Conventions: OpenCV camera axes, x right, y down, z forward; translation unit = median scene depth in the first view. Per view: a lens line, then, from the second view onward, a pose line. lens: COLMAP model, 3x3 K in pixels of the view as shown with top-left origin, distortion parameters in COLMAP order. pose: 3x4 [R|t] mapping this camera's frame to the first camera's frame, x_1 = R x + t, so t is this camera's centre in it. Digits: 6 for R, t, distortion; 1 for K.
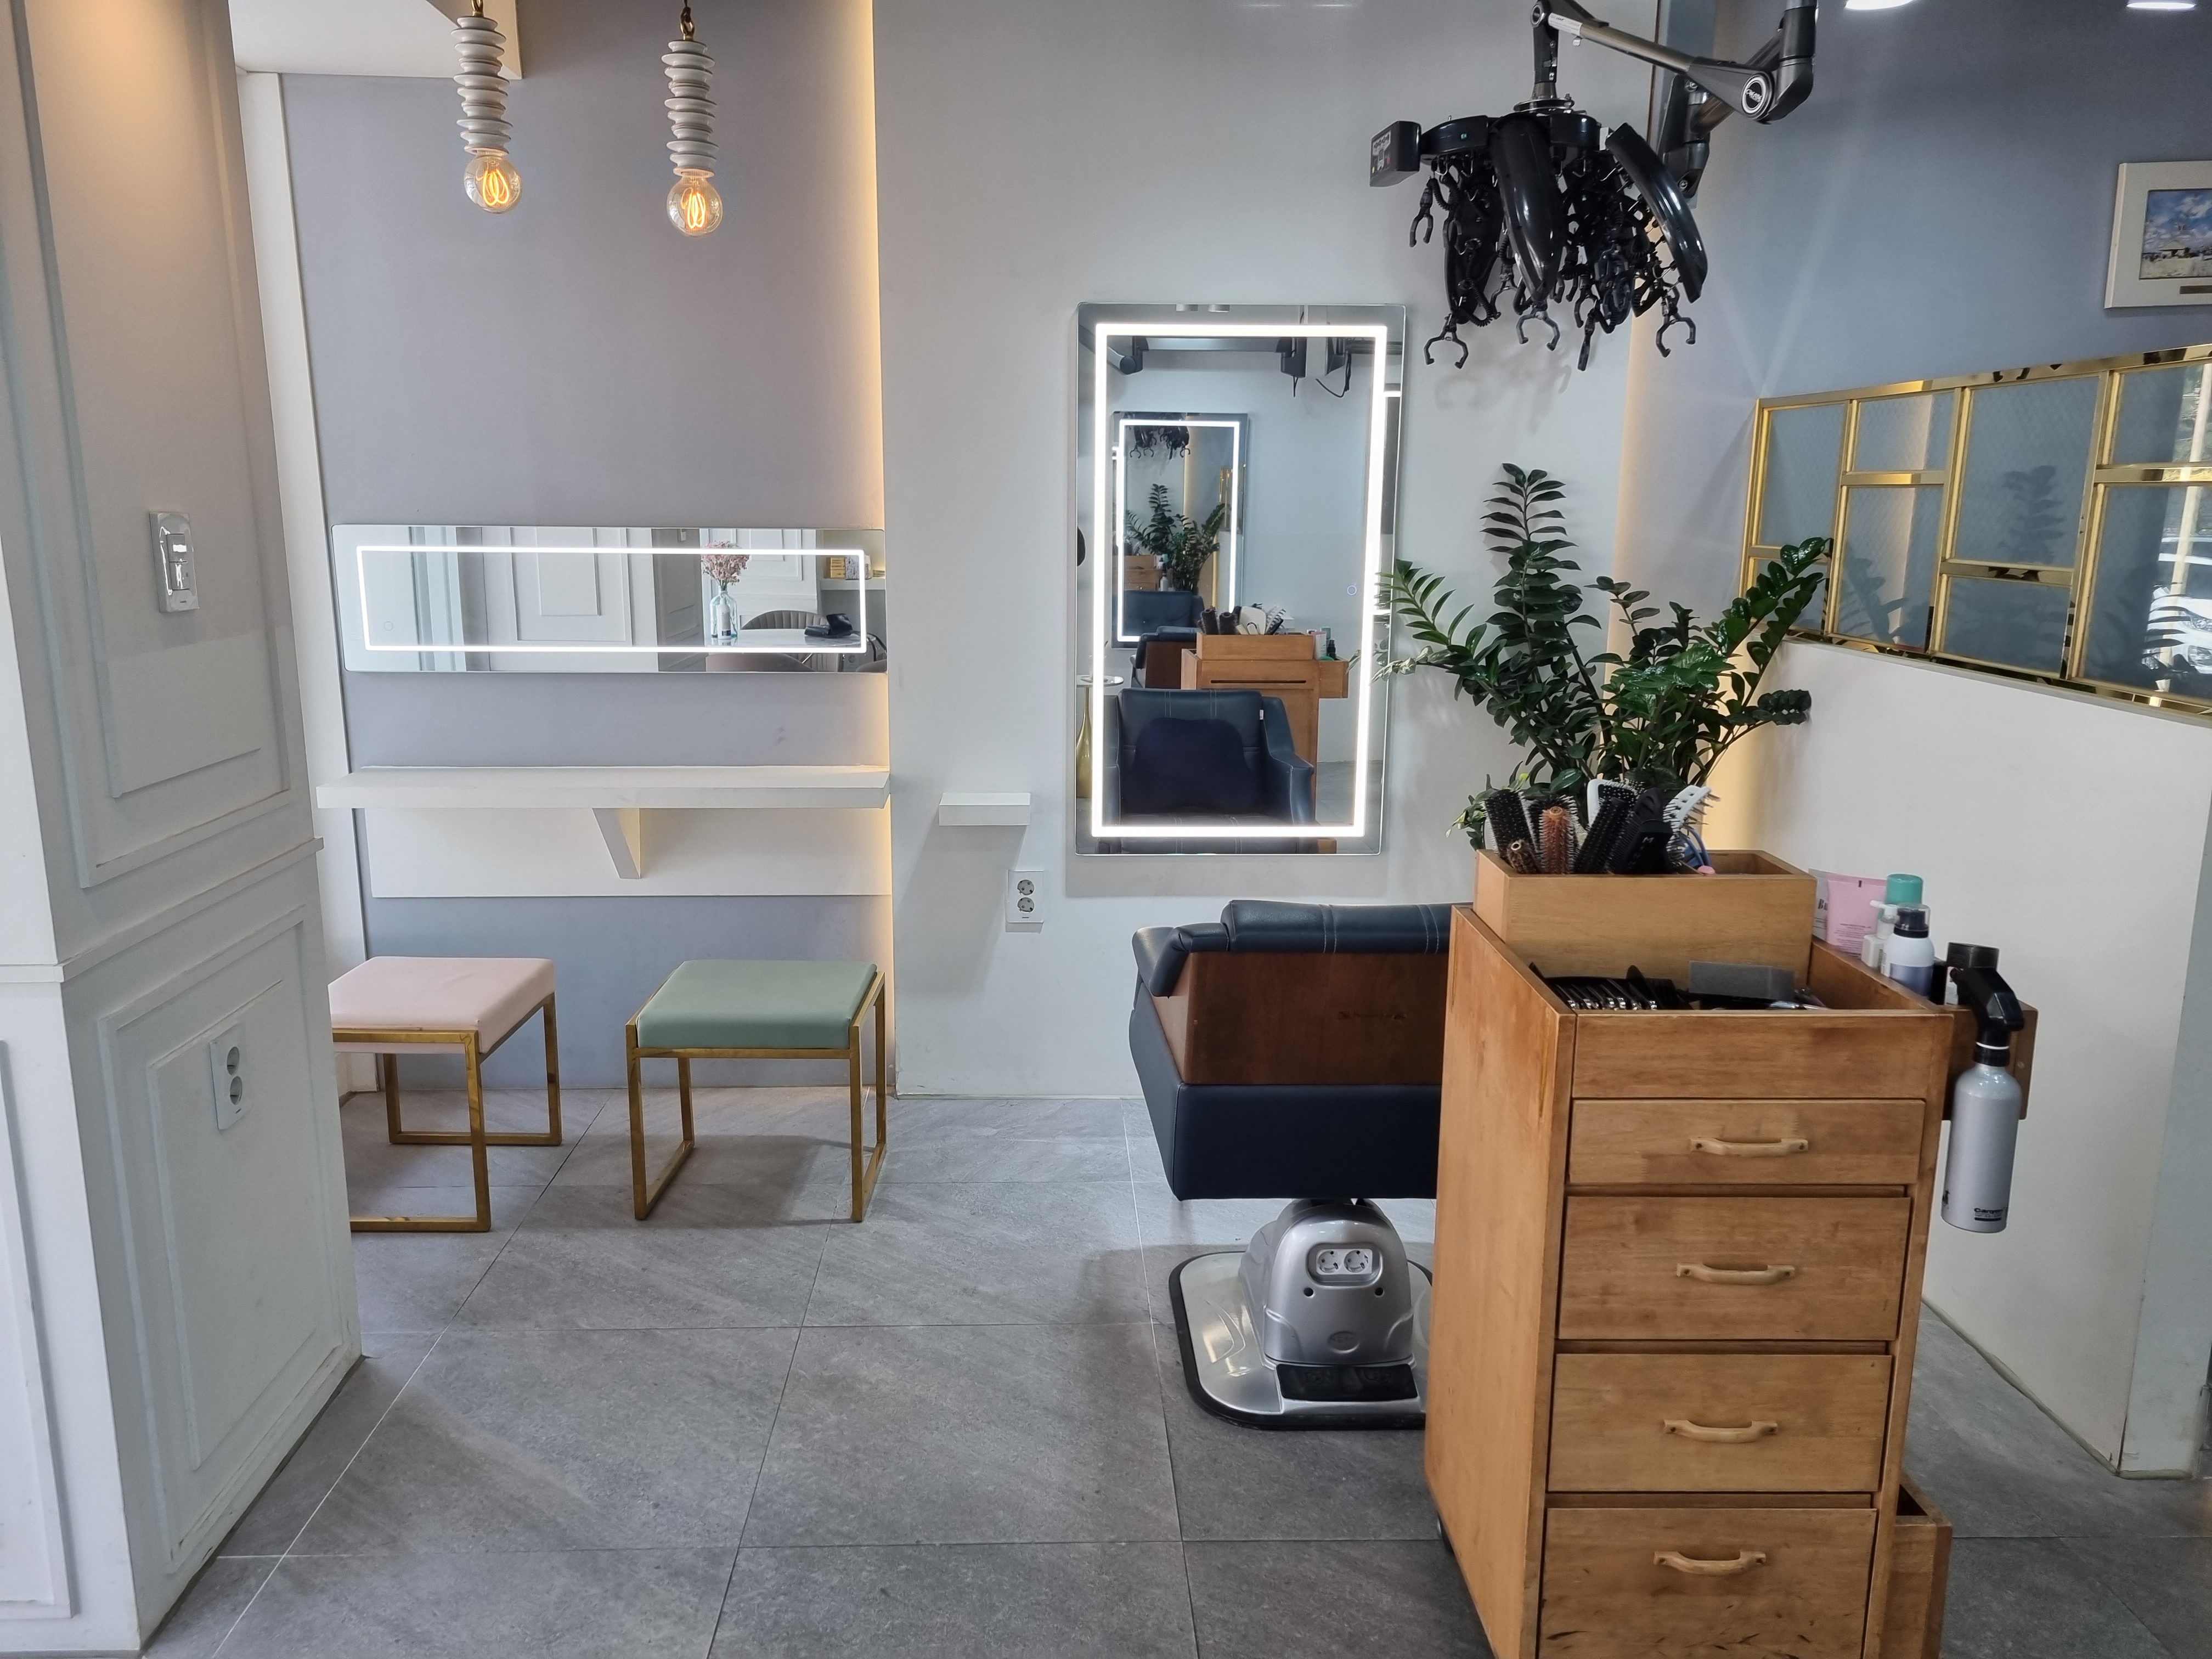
lens RADIAL K [[1659.8, 0, 1099.2], [0, 1659.8, 826.1], [0, 0, 1]] dist [0.009739, 0.008054]
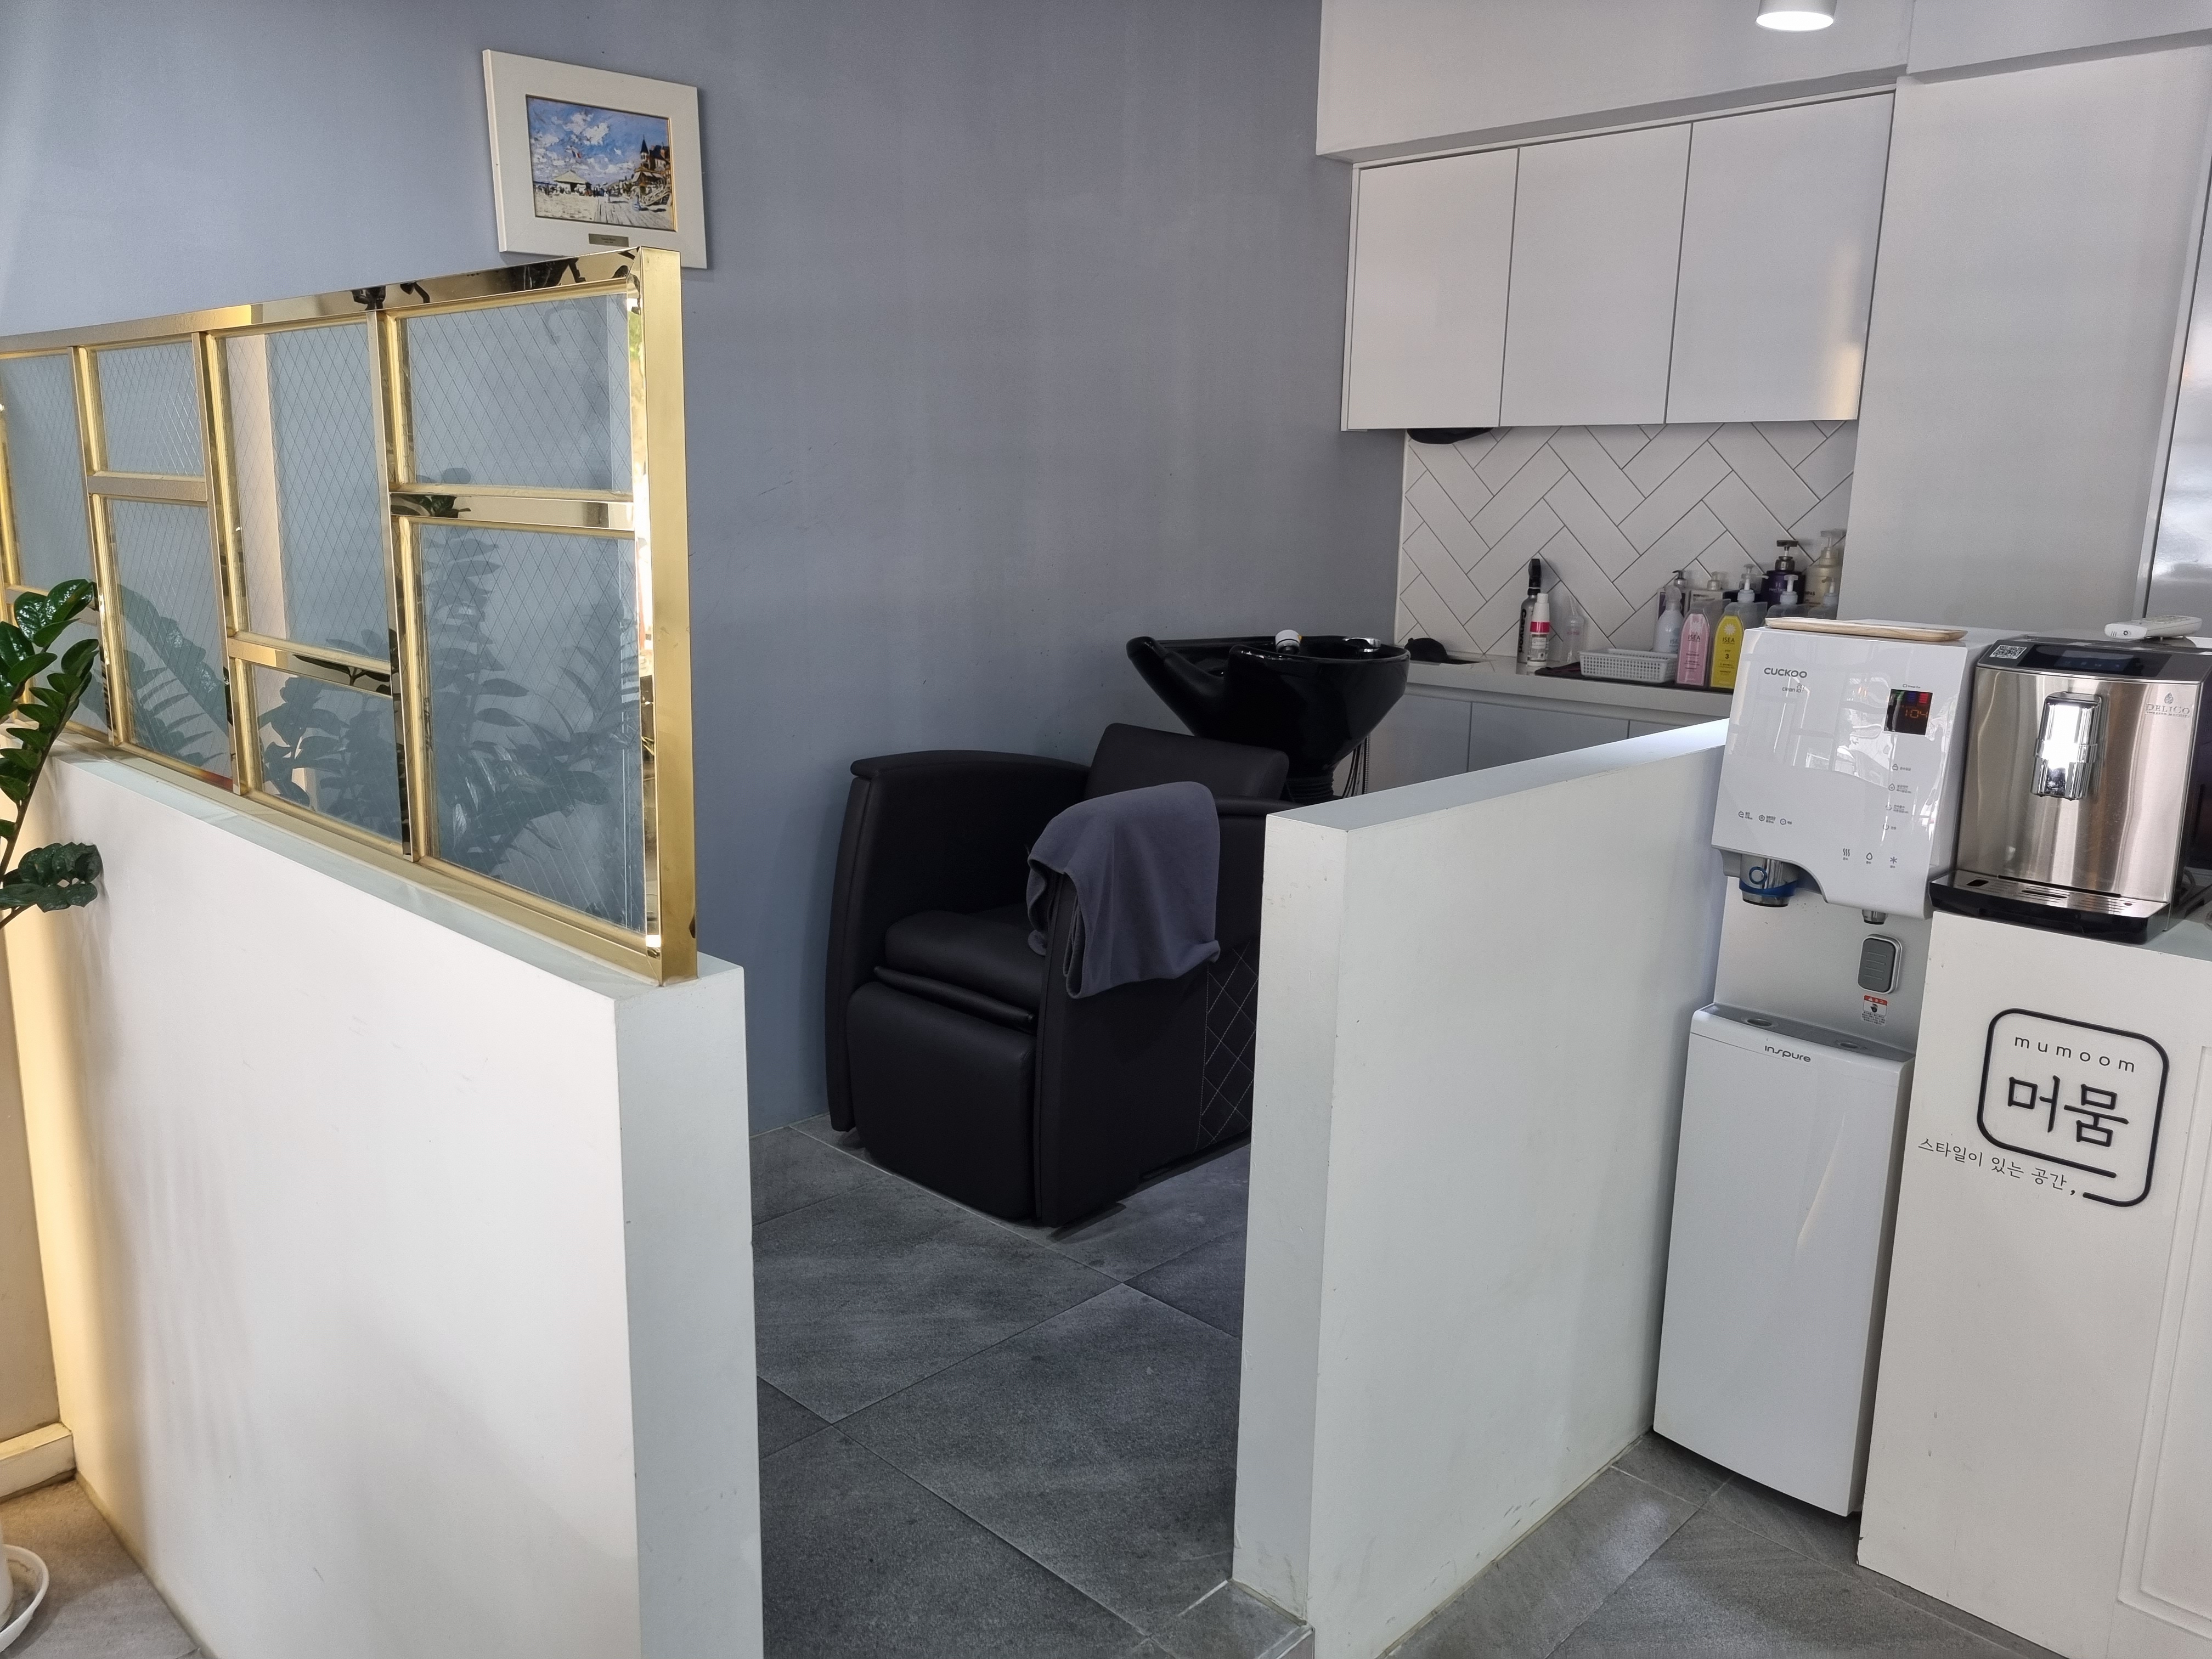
lens RADIAL K [[1659.8, 0, 1104.2], [0, 1659.8, 832.5], [0, 0, 1]] dist [0.009739, 0.008054]
pose [[0.712897, -0.131356, 0.688857, 0.265882], [0.134971, 0.989636, 0.049030, -0.064031], [-0.688157, 0.058022, 0.723238, 0.321695]]
